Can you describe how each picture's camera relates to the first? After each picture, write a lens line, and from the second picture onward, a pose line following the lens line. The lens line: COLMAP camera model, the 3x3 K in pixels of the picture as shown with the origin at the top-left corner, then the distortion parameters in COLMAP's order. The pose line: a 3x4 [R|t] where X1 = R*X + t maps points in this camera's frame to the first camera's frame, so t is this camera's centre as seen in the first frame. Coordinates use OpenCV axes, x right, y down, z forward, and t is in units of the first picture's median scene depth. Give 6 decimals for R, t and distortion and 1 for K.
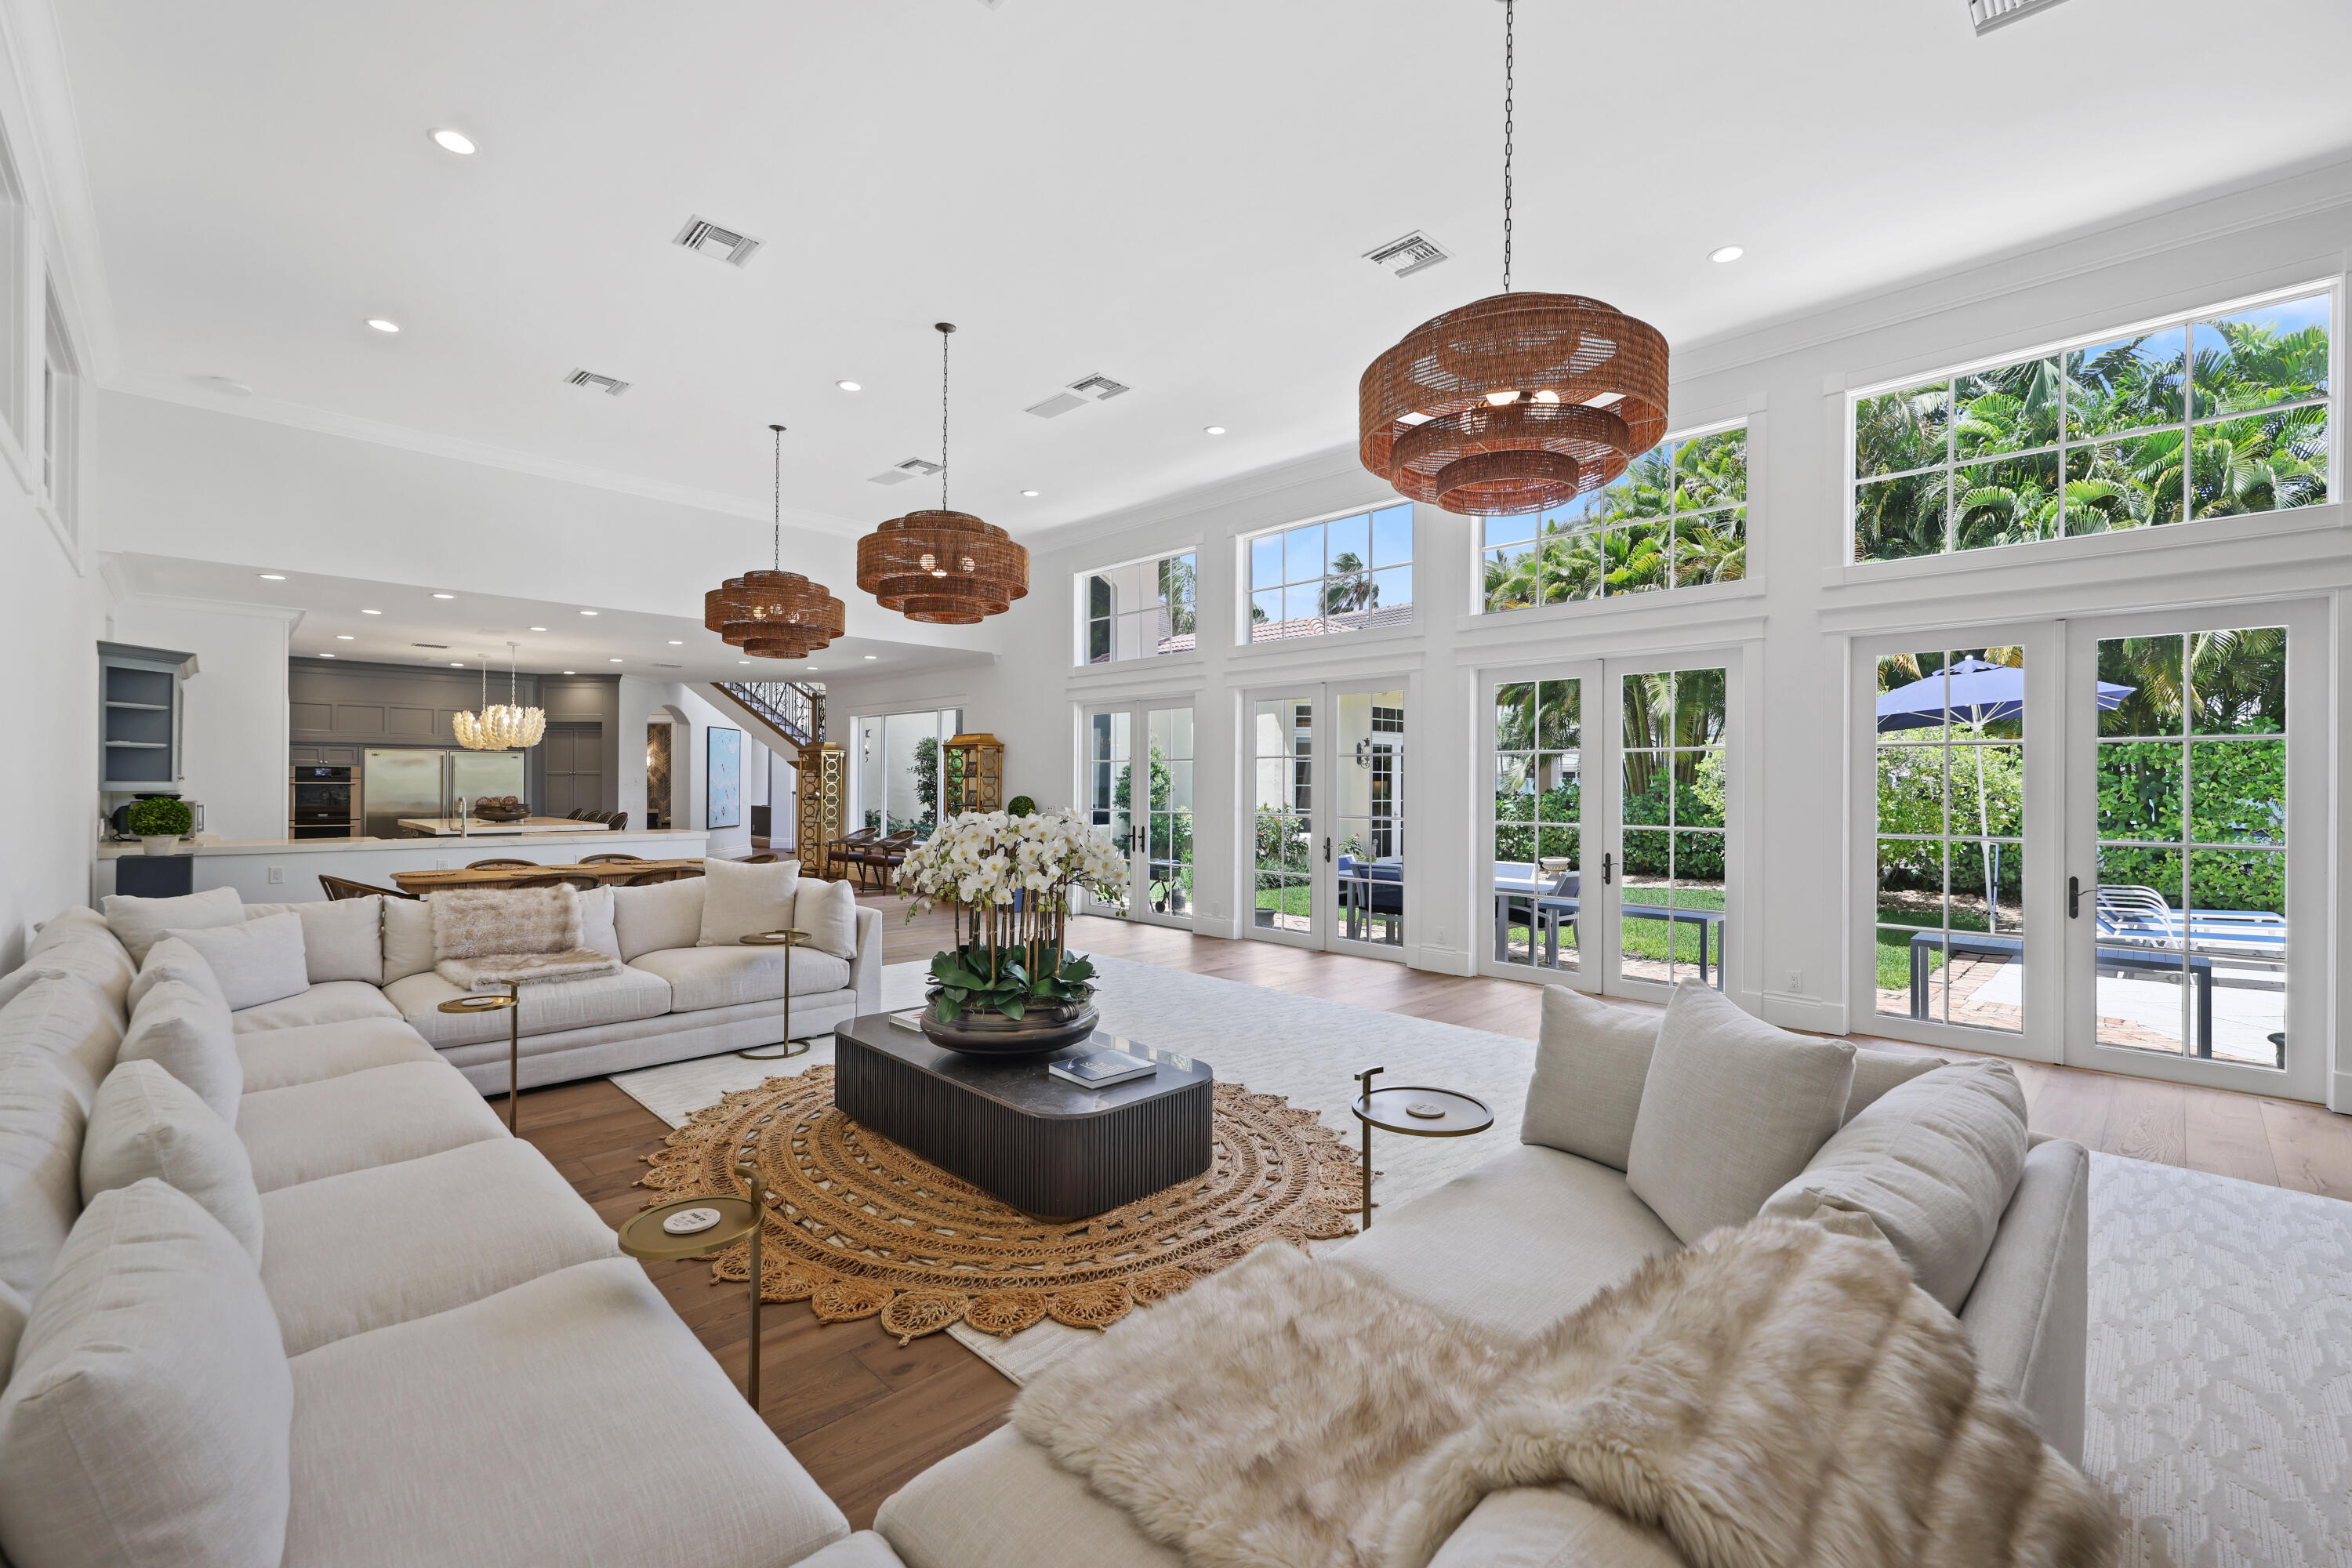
lens RADIAL K [[976.4, 0, 1182.2], [0, 976.4, 786.6], [0, 0, 1]] dist [0.000411, -0.000146]
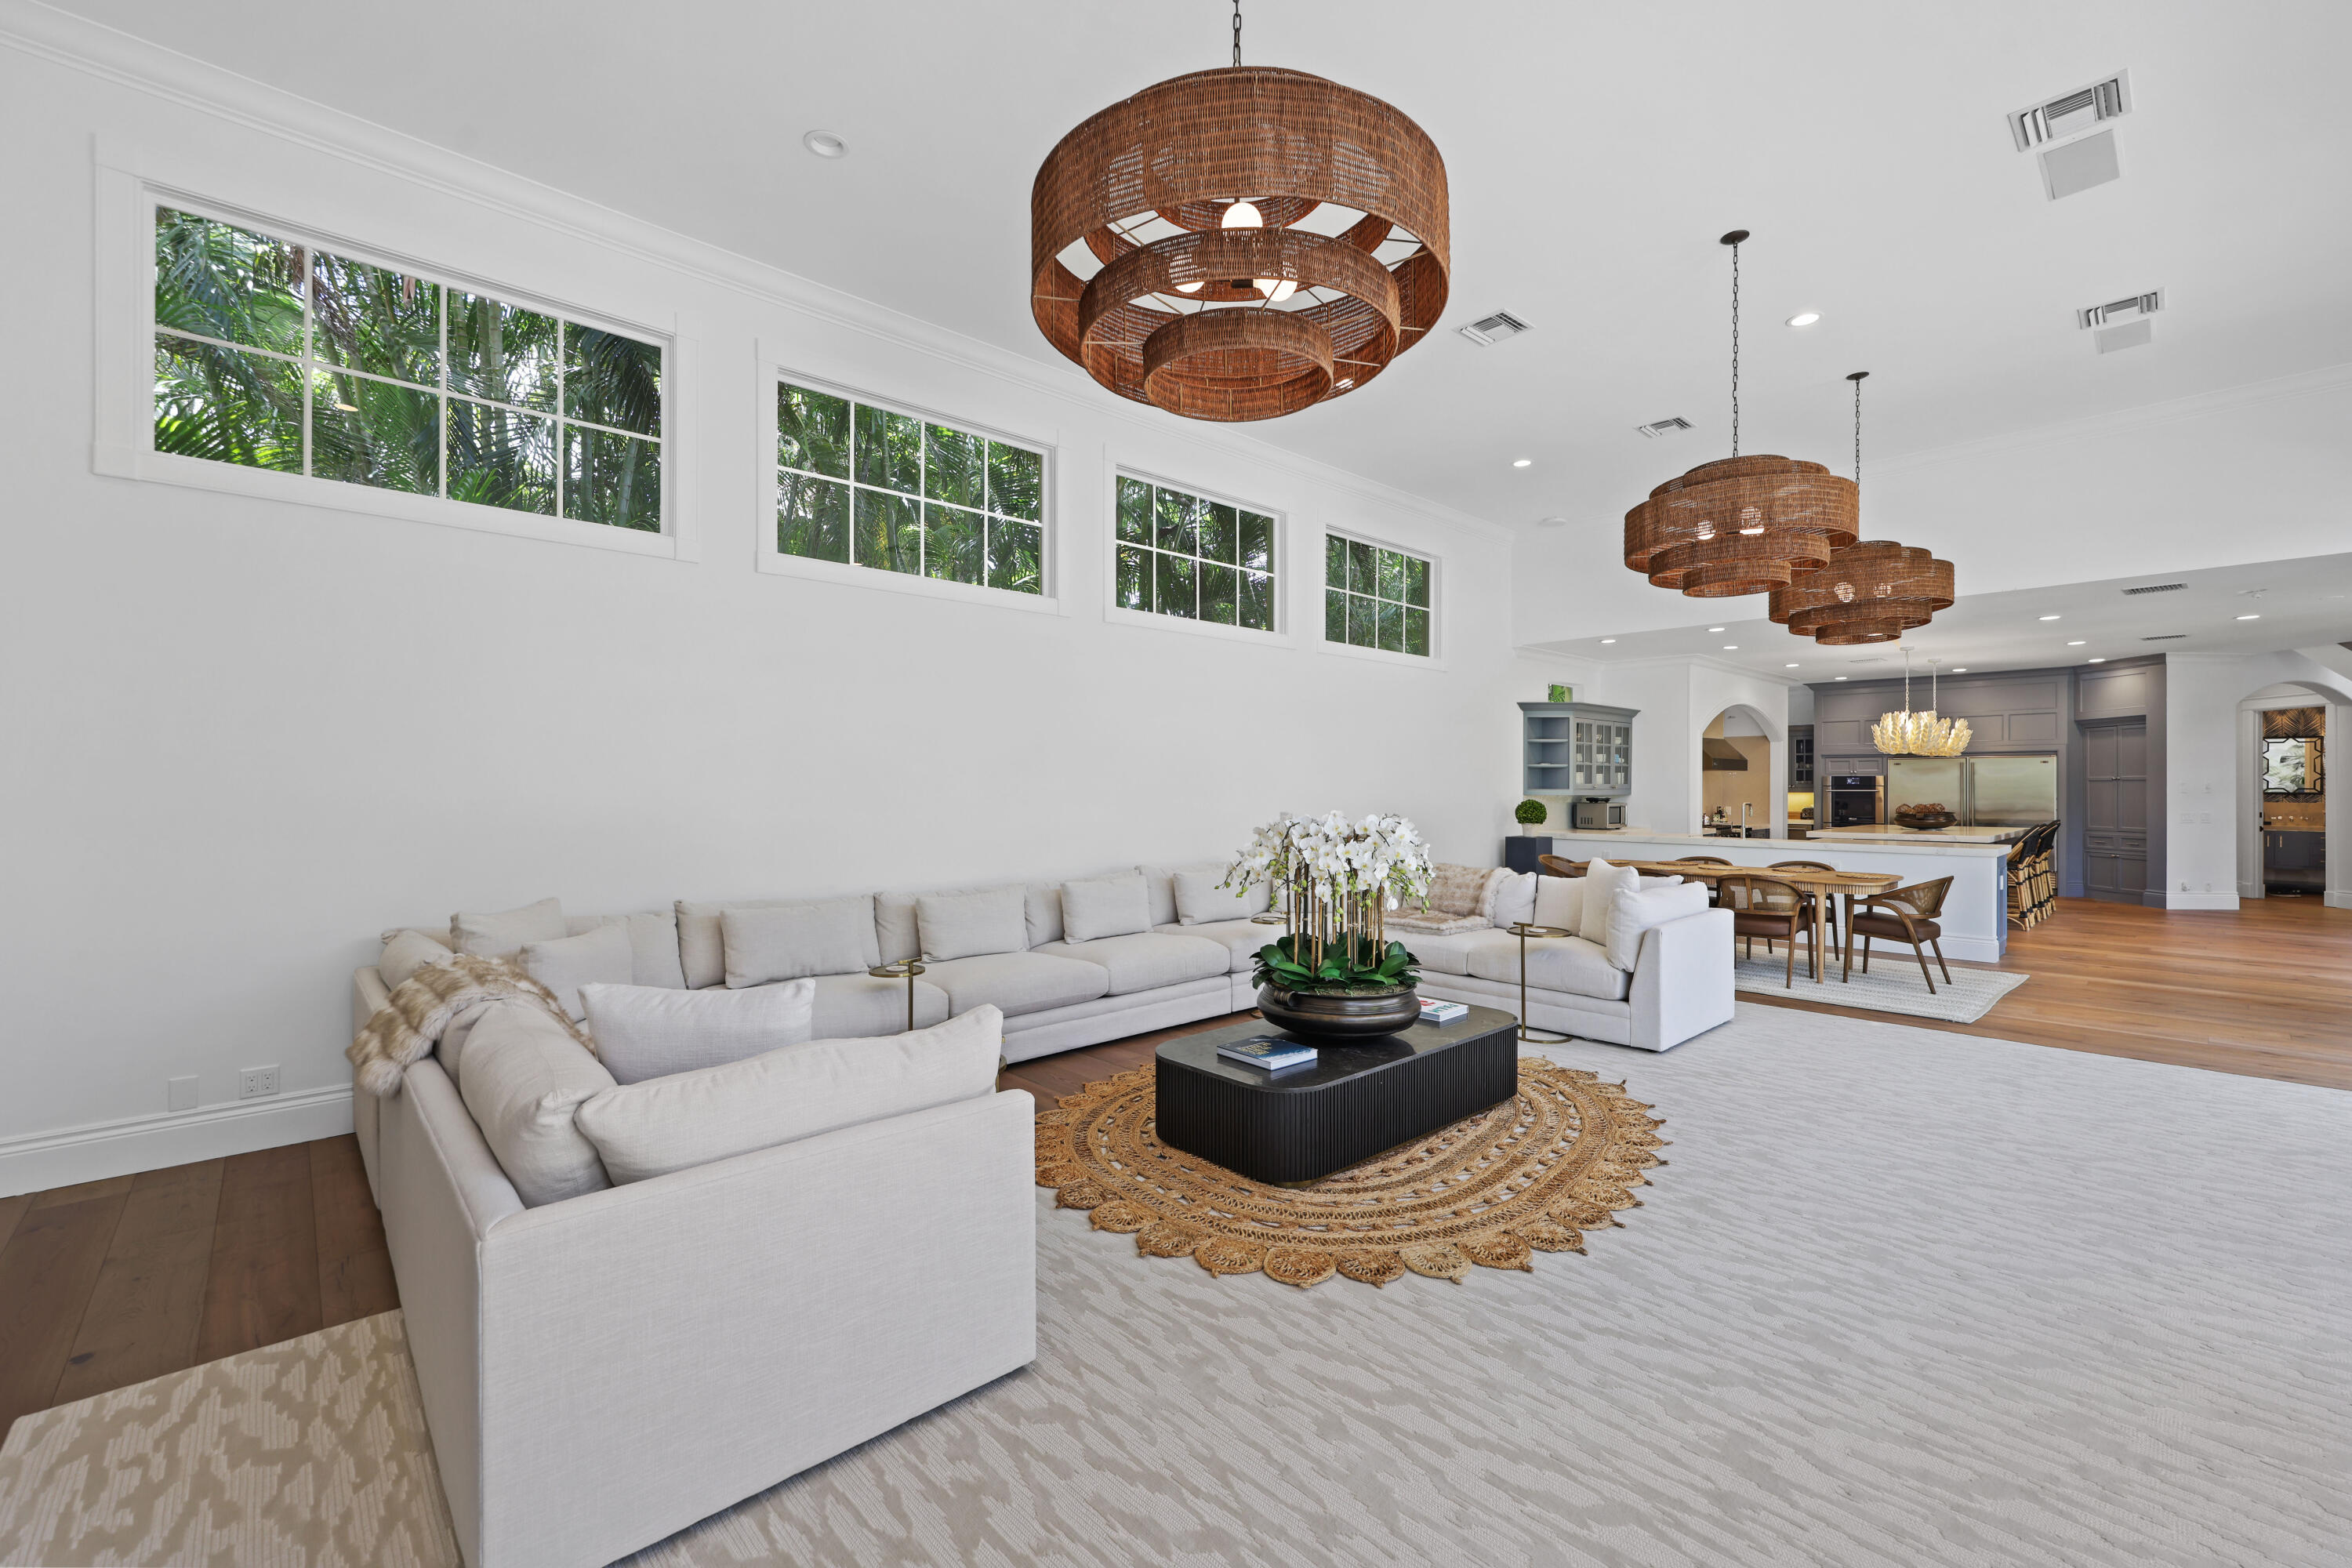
lens RADIAL K [[976.4, 0, 1182.2], [0, 976.4, 786.6], [0, 0, 1]] dist [0.000411, -0.000146]
pose [[-0.034058, -0.006289, -0.999400, 0.487663], [-0.002349, 0.999978, -0.006213, 0.001291], [0.999417, 0.002136, -0.034072, 0.459379]]
